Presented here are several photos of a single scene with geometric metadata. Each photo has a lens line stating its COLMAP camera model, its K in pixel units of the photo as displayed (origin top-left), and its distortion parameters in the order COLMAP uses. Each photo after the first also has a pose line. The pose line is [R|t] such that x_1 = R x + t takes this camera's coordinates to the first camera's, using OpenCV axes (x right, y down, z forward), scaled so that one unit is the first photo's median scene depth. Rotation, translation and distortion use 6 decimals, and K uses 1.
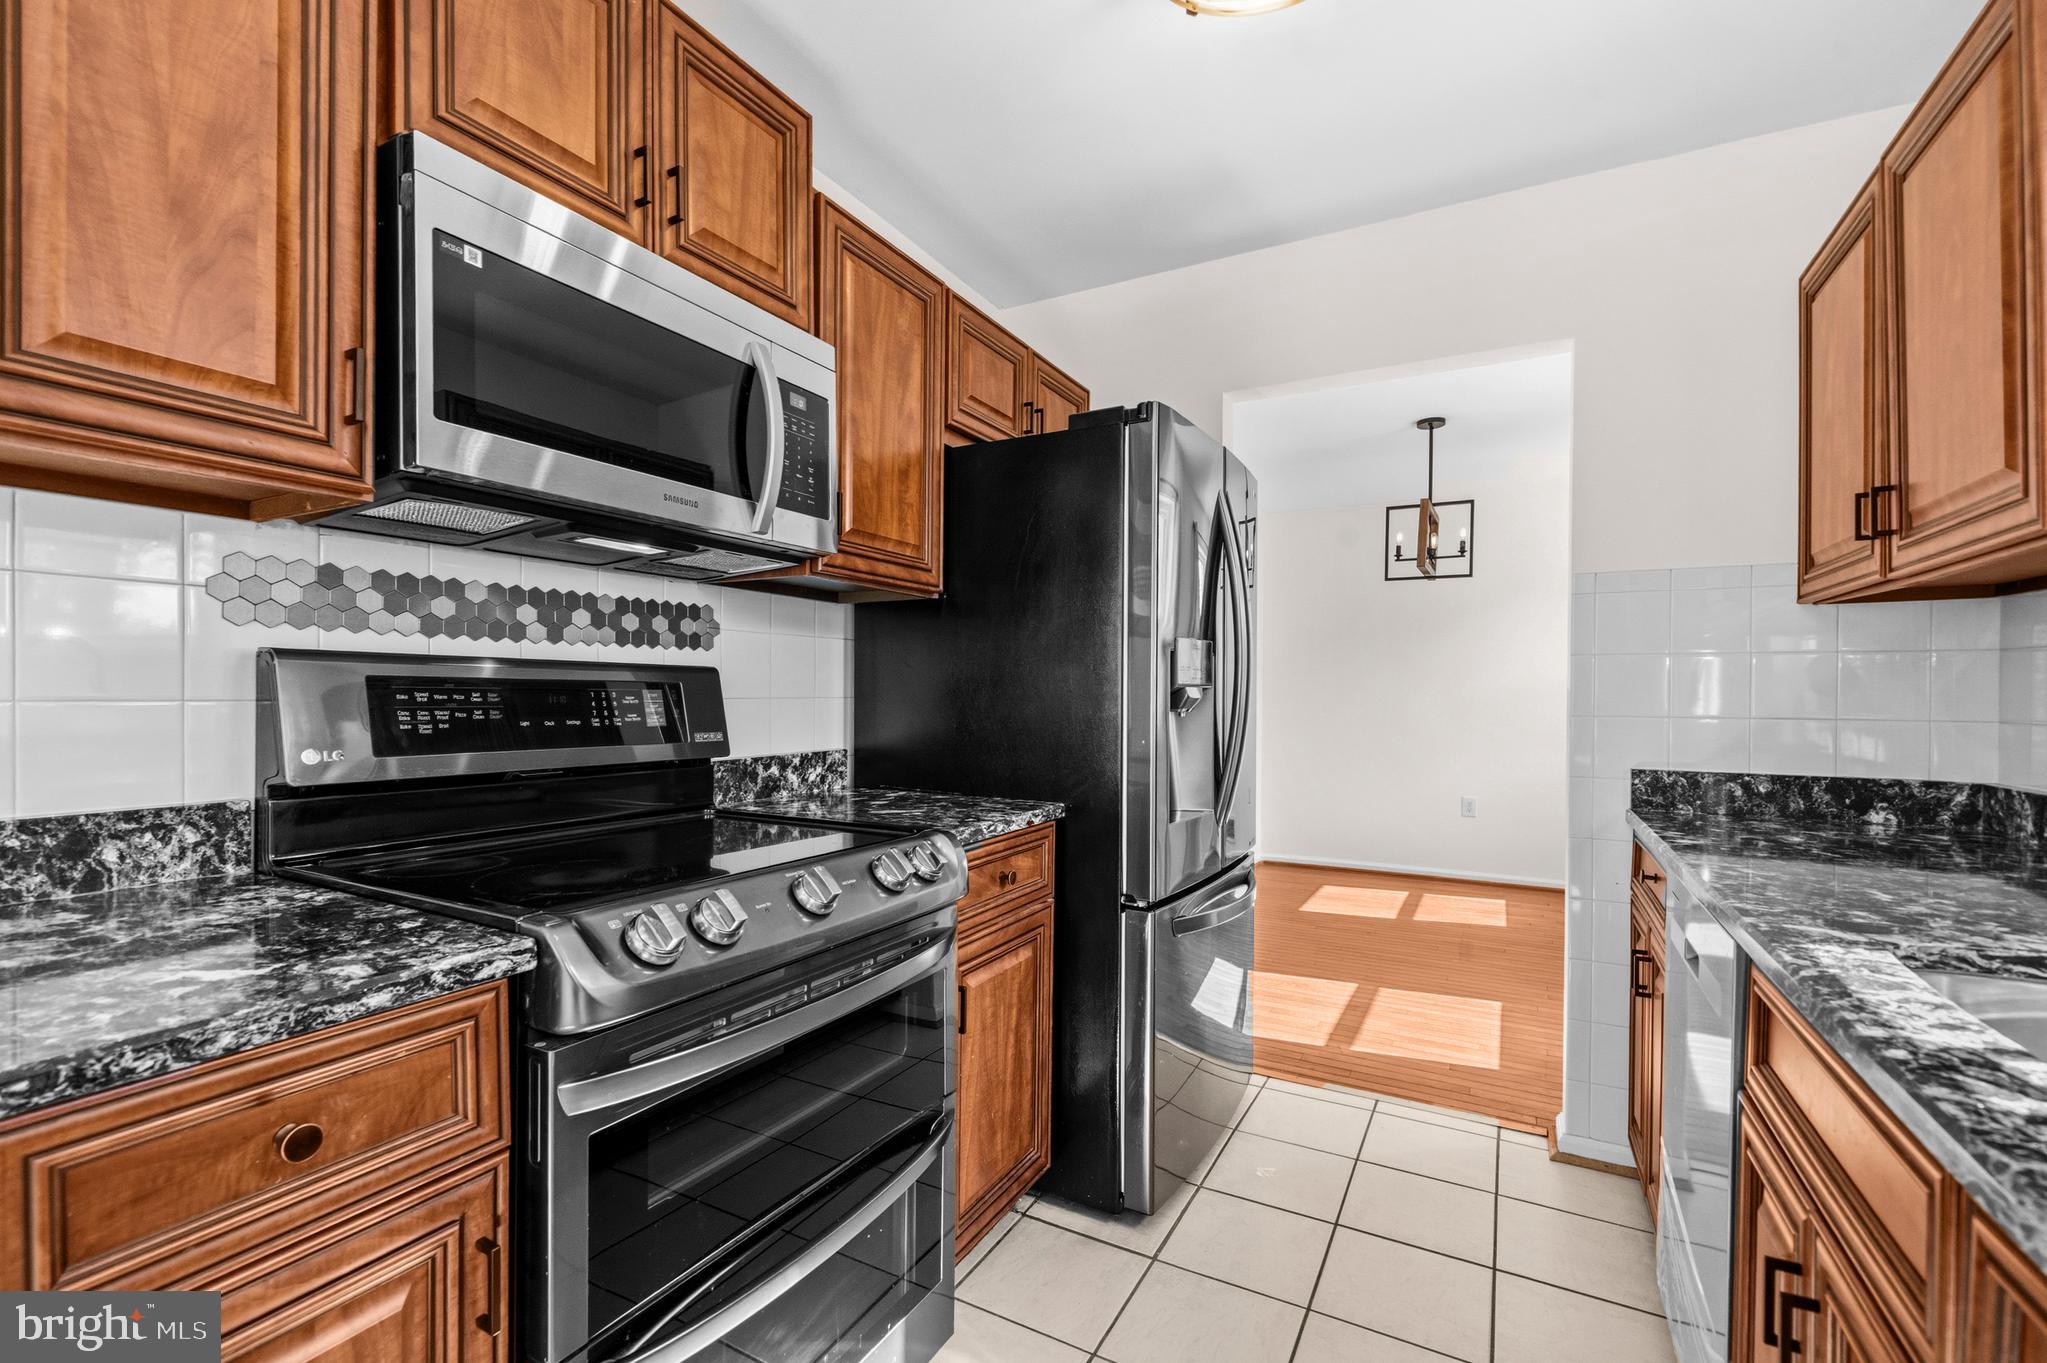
lens RADIAL K [[909.9, 0, 1015.4], [0, 909.9, 709.3], [0, 0, 1]] dist [-0.003423, -0.000214]
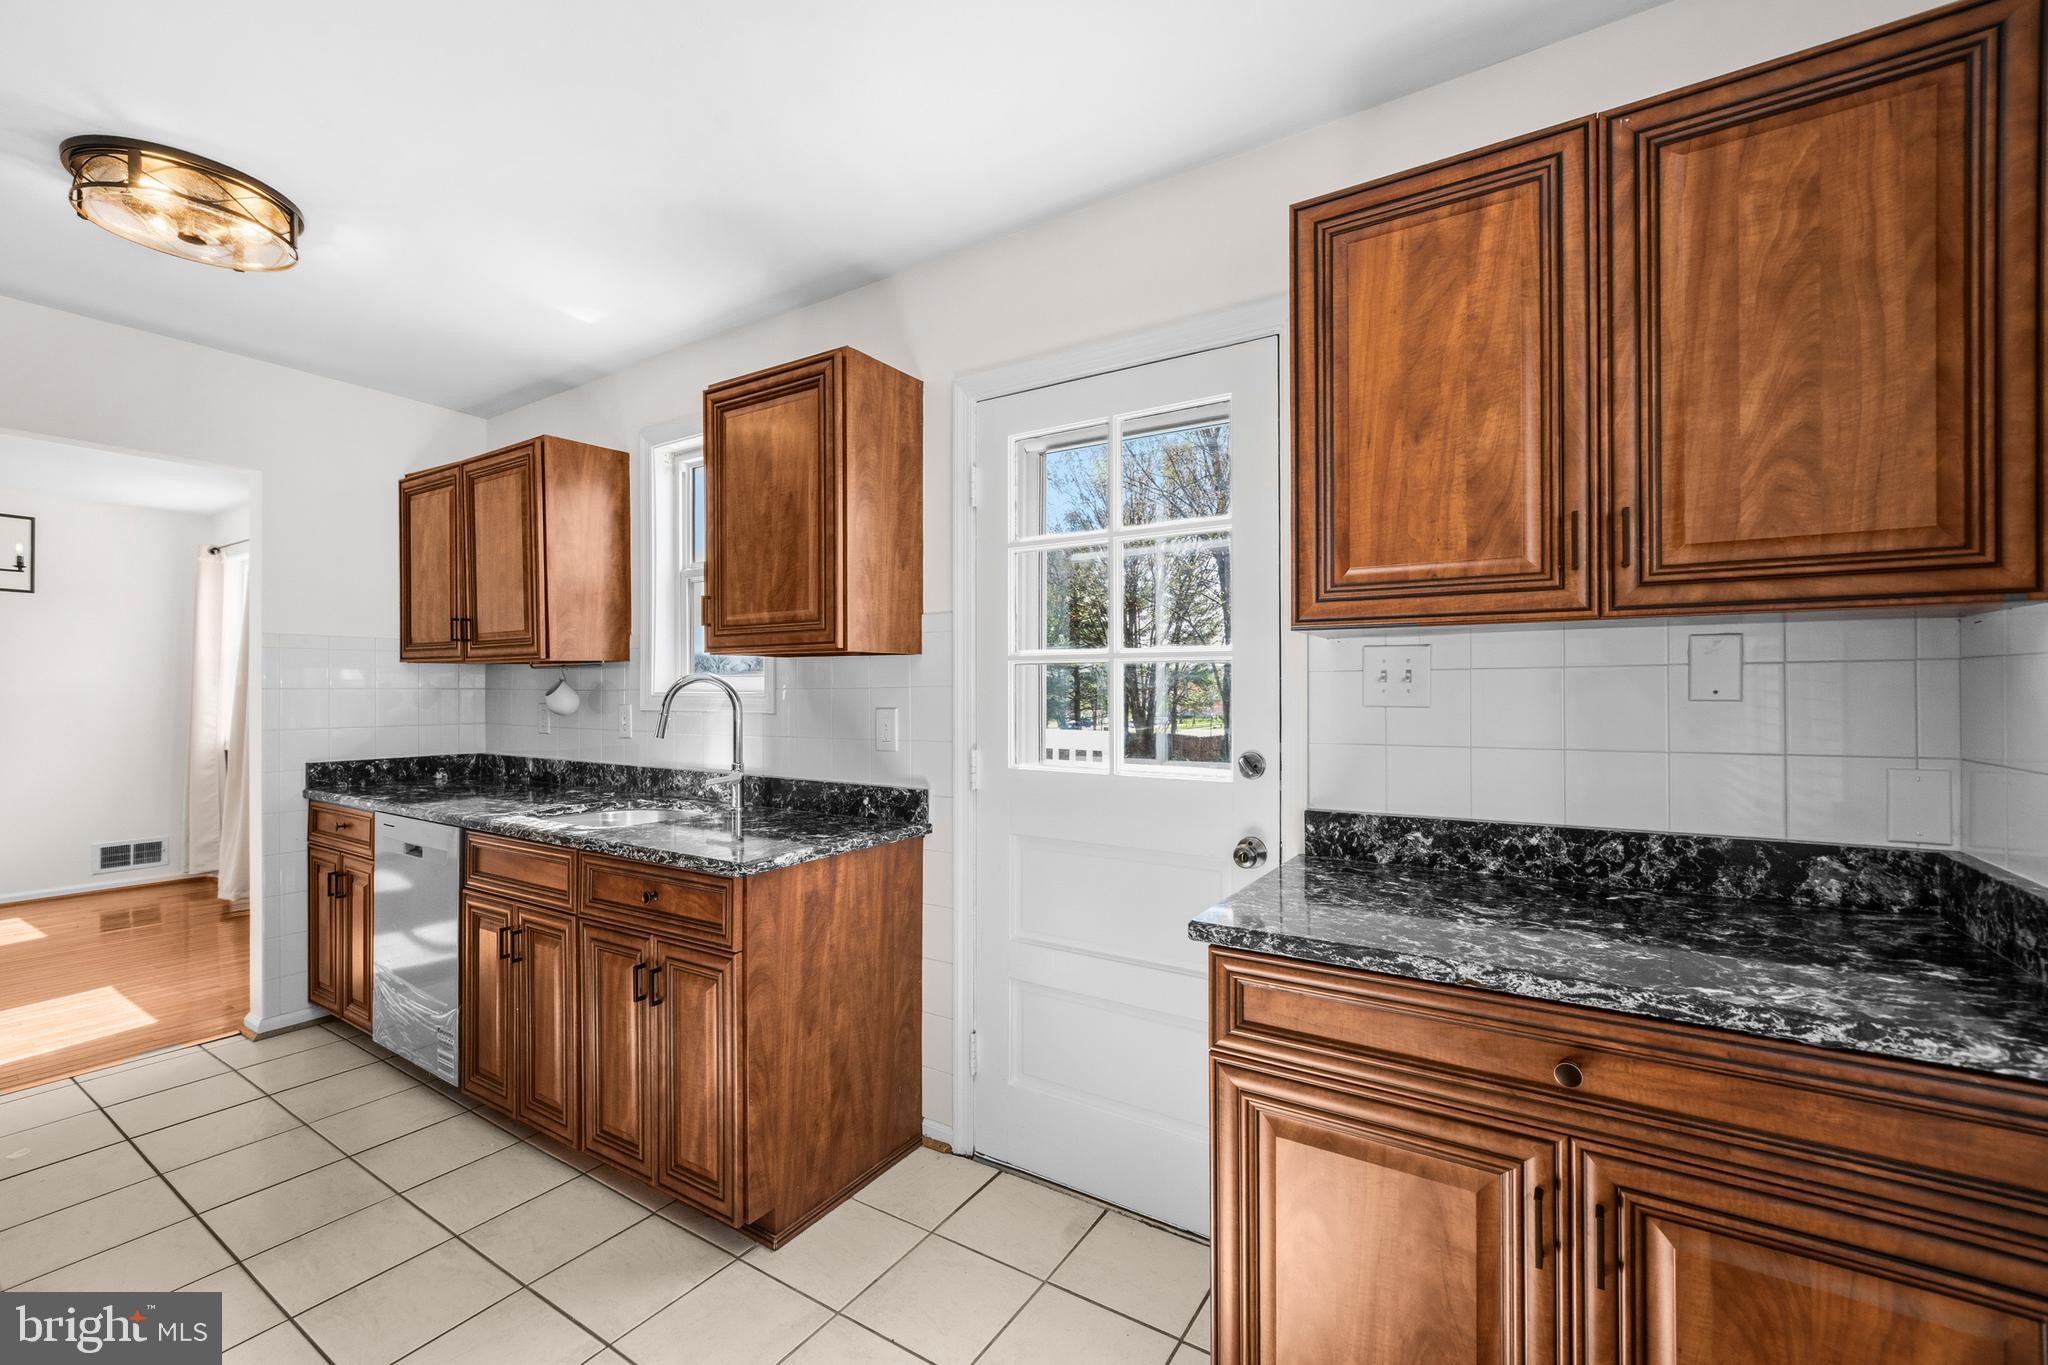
lens RADIAL K [[834.7, 0, 1029.2], [0, 834.7, 686.2], [0, 0, 1]] dist [0.000341, 0.000037]
pose [[0.065363, -0.003942, 0.997854, -0.719270], [0.011603, 0.999928, 0.003191, -0.060239], [-0.997794, 0.011369, 0.065404, -0.355923]]
